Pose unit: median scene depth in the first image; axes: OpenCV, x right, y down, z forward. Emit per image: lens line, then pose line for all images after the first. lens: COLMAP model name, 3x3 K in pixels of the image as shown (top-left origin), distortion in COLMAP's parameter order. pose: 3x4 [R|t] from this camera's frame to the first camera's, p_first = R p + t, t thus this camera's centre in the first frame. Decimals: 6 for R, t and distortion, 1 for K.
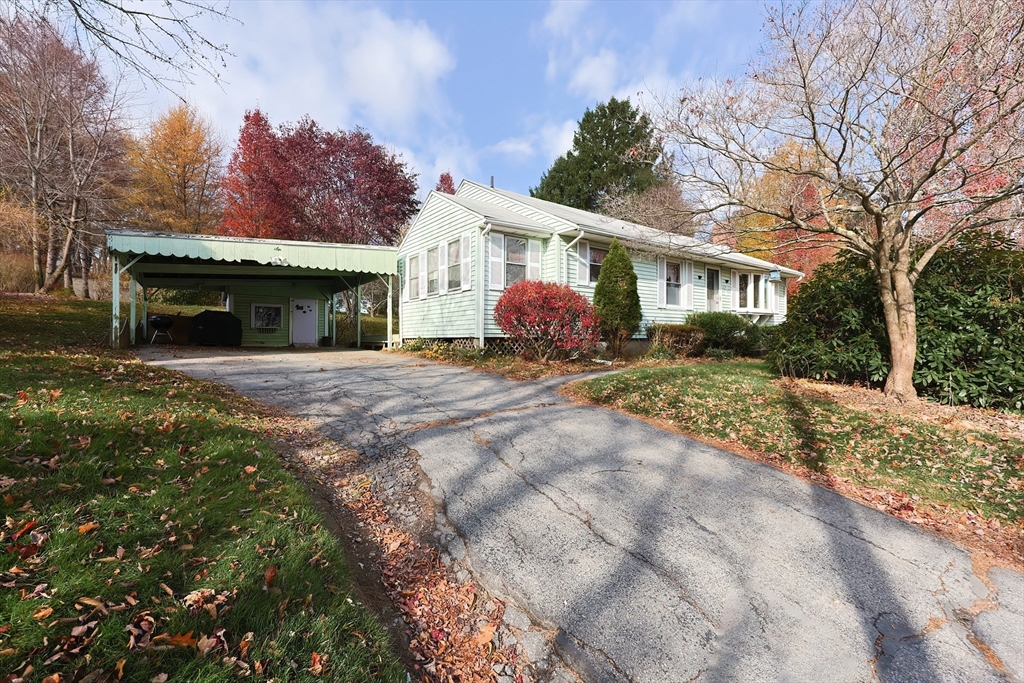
lens RADIAL K [[428.2, 0, 512.0], [0, 428.2, 341.5], [0, 0, 1]] dist [0.001109, 0.000036]
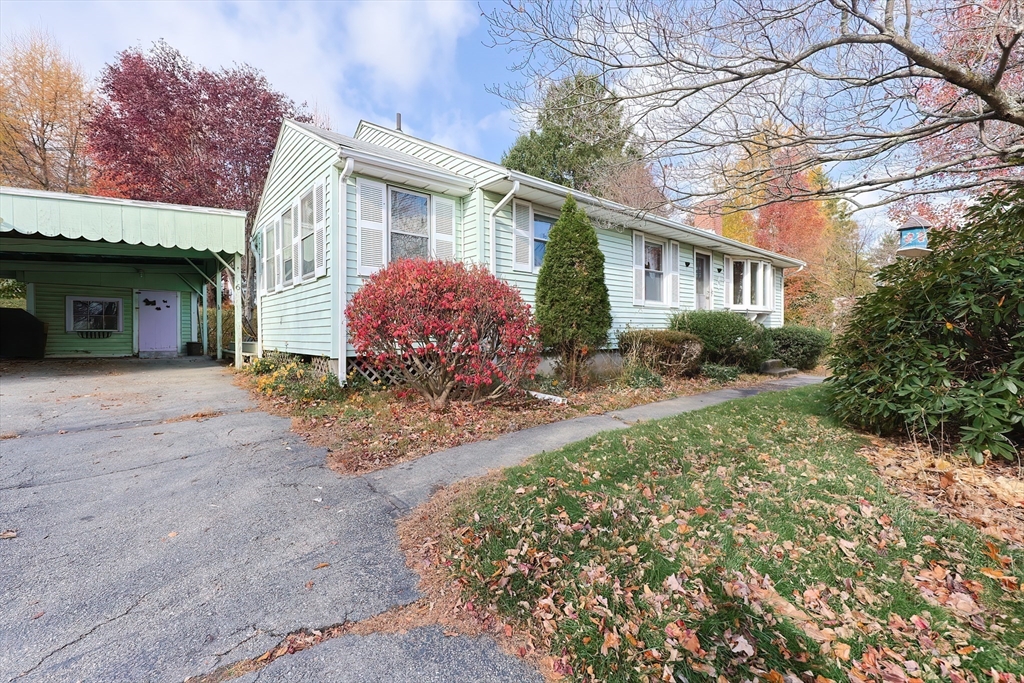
lens RADIAL K [[433.7, 0, 515.9], [0, 433.7, 338.7], [0, 0, 1]] dist [0.000371, -0.000015]
pose [[0.996932, -0.004205, 0.078161, 0.104722], [0.003564, 0.999959, 0.008329, -0.034793], [-0.078193, -0.008025, 0.996906, 0.347535]]
